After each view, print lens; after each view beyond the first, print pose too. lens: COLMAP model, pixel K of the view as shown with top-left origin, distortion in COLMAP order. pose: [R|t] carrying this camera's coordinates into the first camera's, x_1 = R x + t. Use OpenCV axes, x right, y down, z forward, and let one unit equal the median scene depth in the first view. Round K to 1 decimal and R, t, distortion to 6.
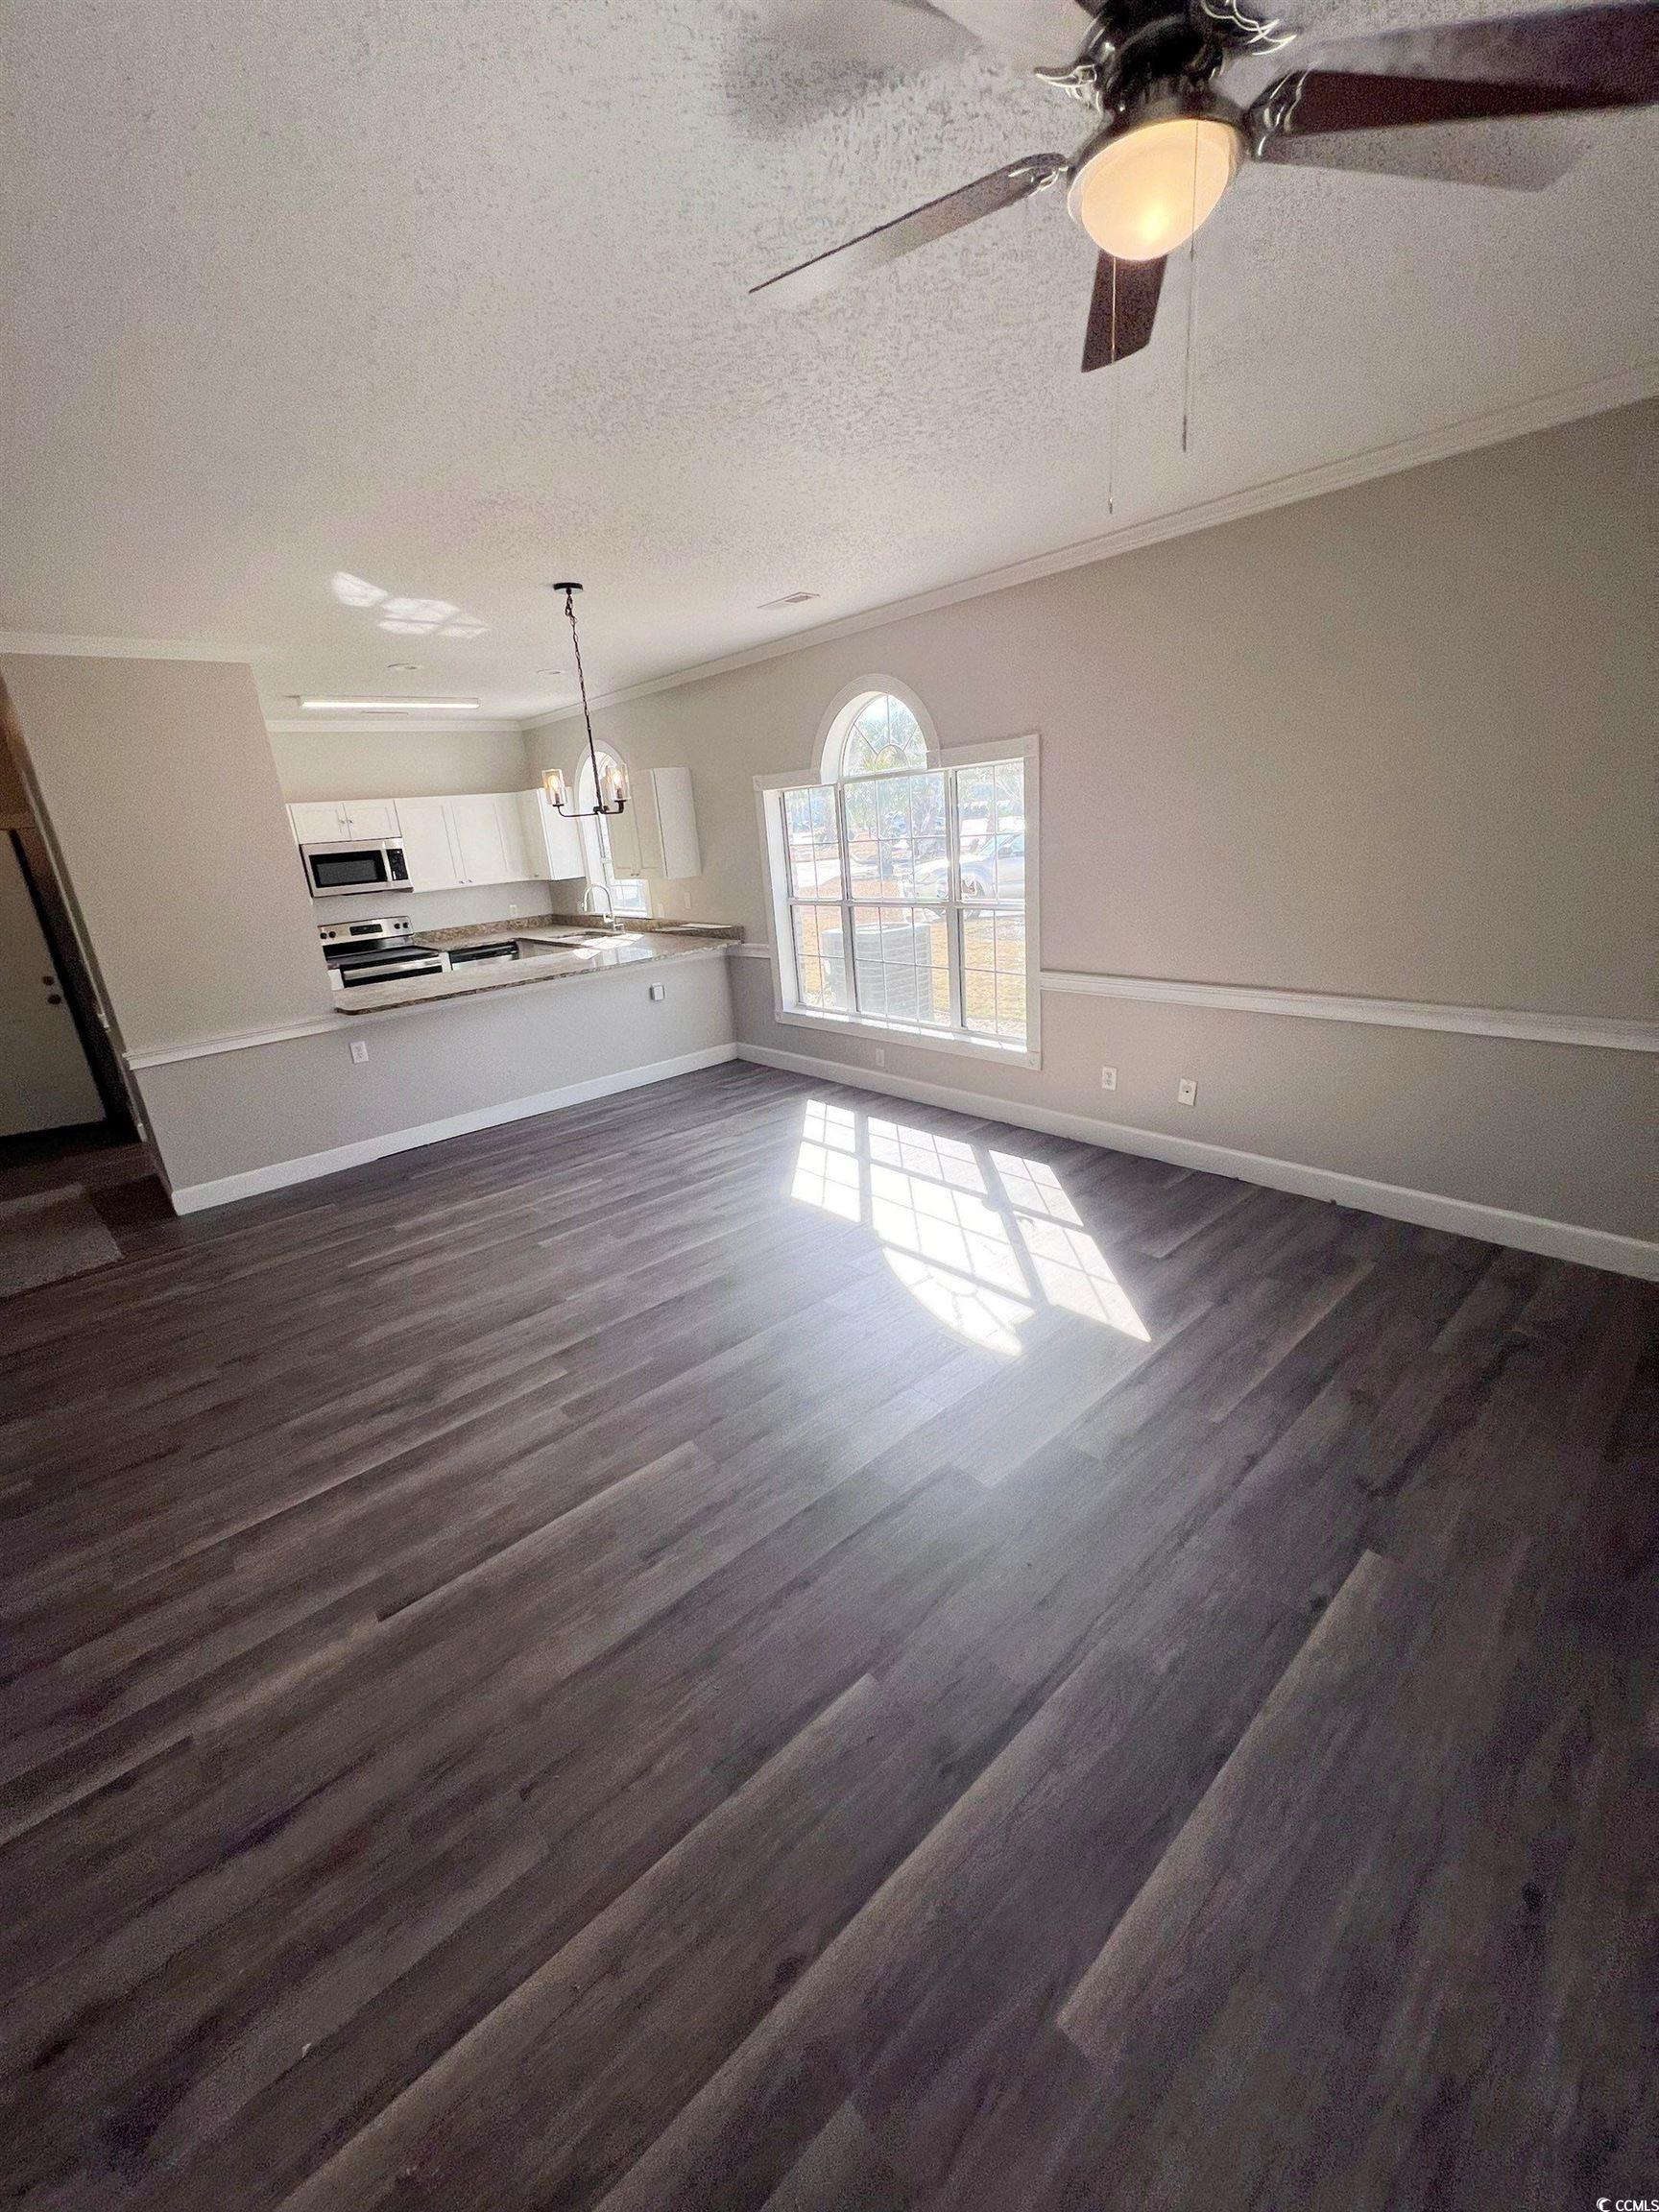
lens RADIAL K [[885.0, 0, 833.9], [0, 885.0, 1100.1], [0, 0, 1]] dist [0.001225, -0.000779]
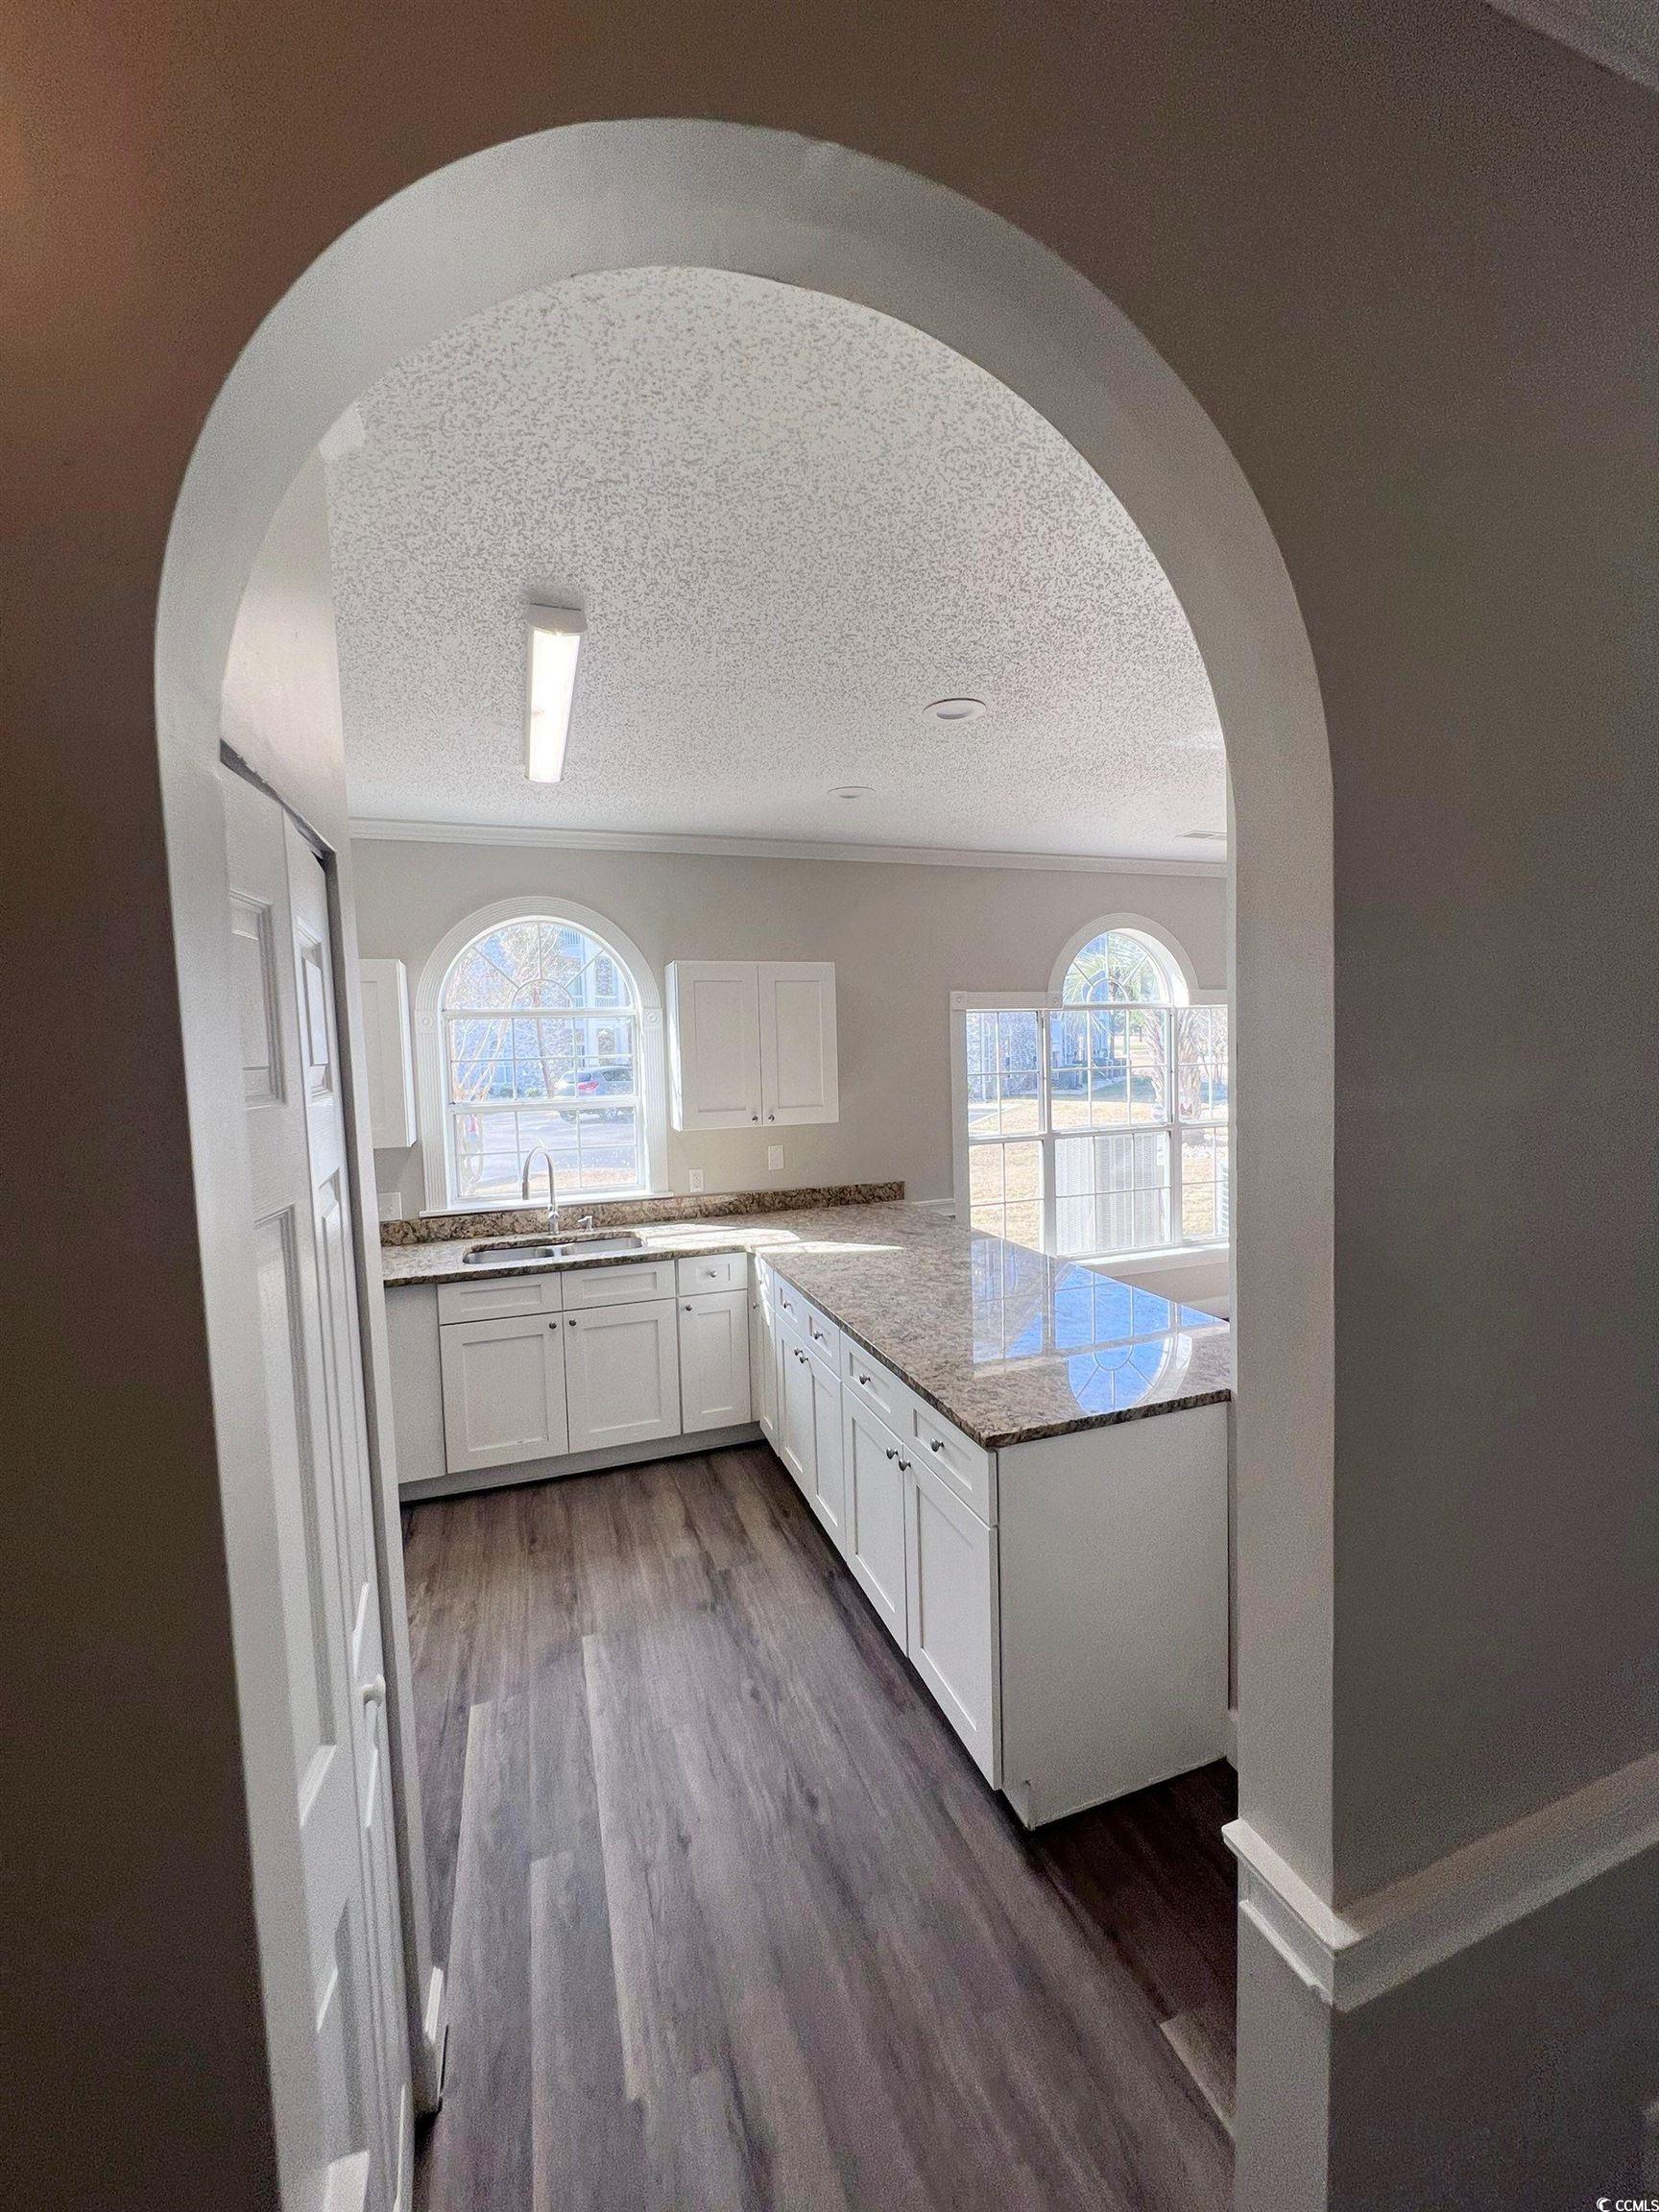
lens RADIAL K [[885.0, 0, 817.8], [0, 885.0, 1089.4], [0, 0, 1]] dist [0.001225, -0.000779]
pose [[0.392981, 0.023709, 0.919241, -0.703966], [0.283438, 0.947870, -0.145618, -0.158853], [-0.874774, 0.317773, 0.365775, 0.673345]]
